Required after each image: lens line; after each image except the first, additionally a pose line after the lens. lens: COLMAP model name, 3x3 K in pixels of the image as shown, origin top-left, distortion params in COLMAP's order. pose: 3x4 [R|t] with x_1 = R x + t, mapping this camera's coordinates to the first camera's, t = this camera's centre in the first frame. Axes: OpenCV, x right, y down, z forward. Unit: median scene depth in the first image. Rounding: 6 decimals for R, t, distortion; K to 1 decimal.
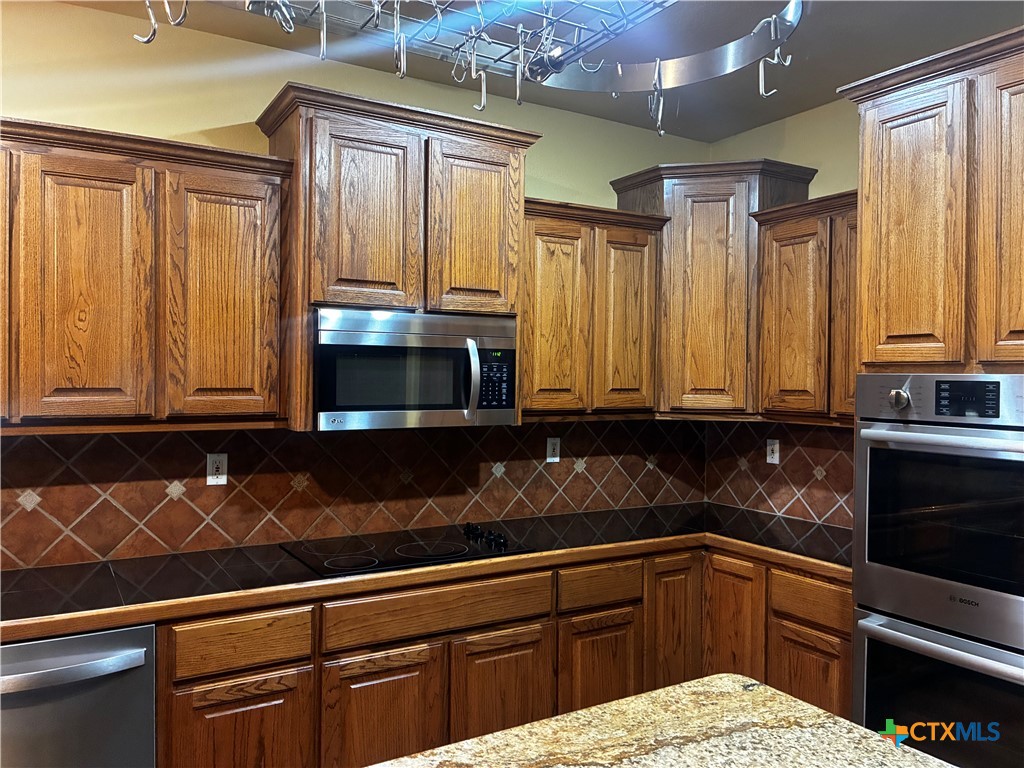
lens RADIAL K [[783.2, 0, 515.6], [0, 783.2, 384.0], [0, 0, 1]] dist [0.043955, -0.042358]
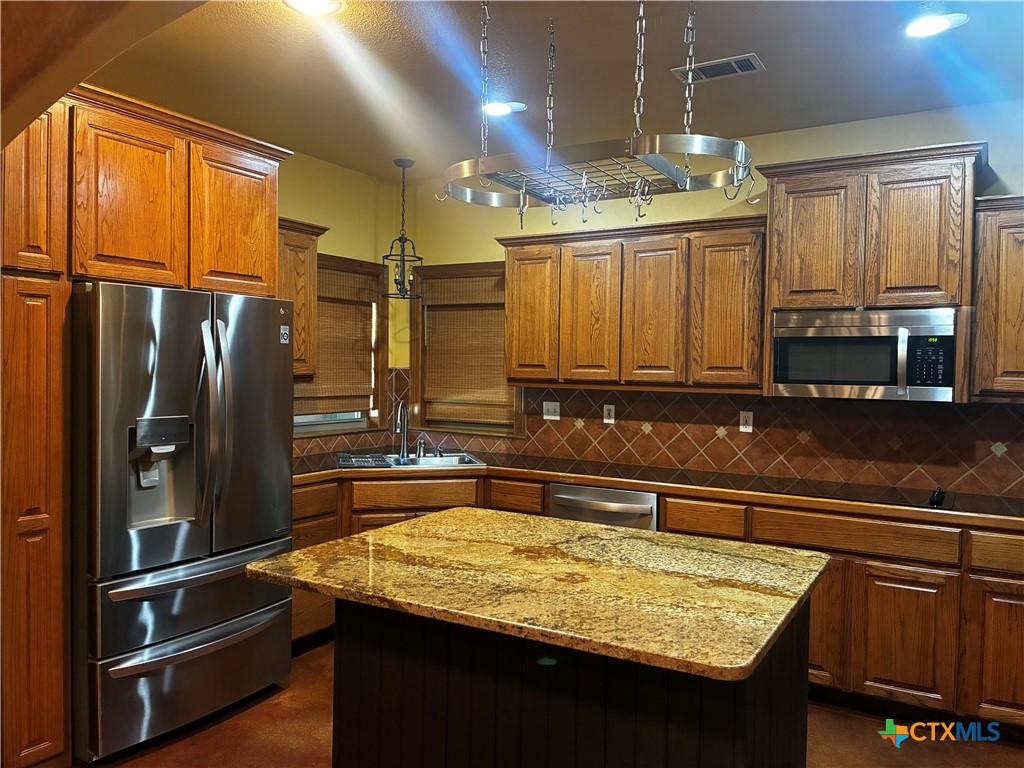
lens RADIAL K [[783.2, 0, 511.6], [0, 783.2, 388.7], [0, 0, 1]] dist [0.043955, -0.042358]
pose [[0.471603, 0.022910, -0.881513, 0.781043], [-0.021598, 0.999663, 0.014426, 0.033572], [0.881547, 0.012236, 0.471938, -0.122981]]
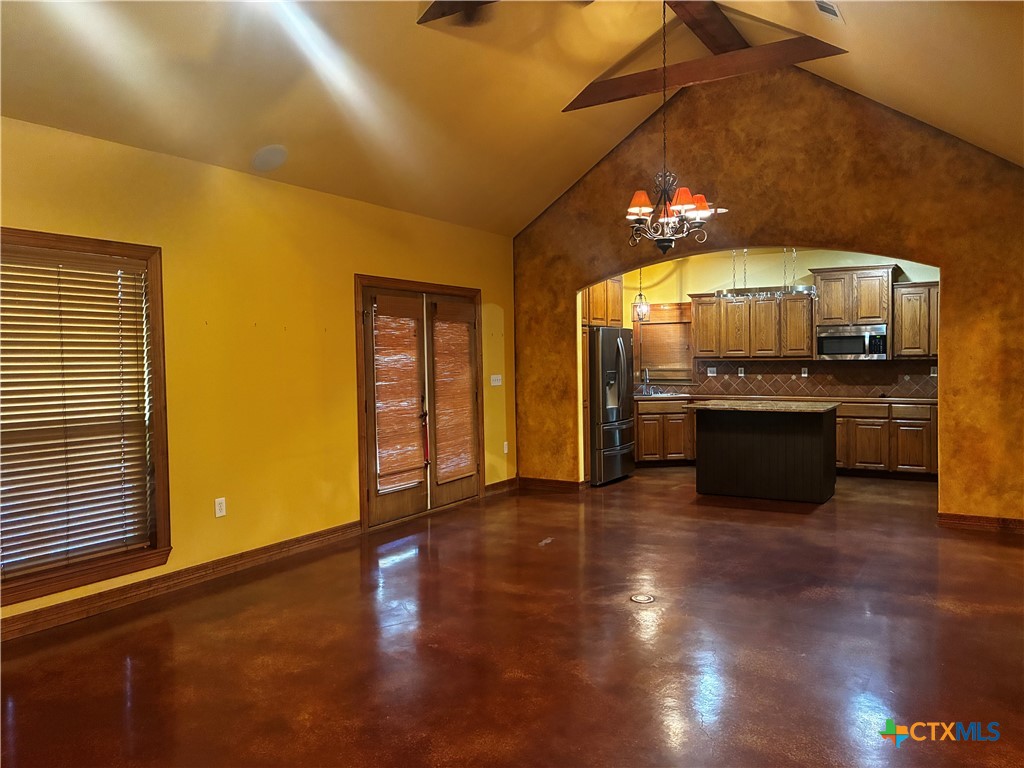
lens RADIAL K [[783.2, 0, 515.0], [0, 783.2, 376.7], [0, 0, 1]] dist [0.043955, -0.042358]
pose [[0.468862, 0.008904, -0.883226, 2.261091], [0.006779, 0.999883, 0.013679, 0.074336], [0.883245, -0.012401, 0.468747, -1.920467]]
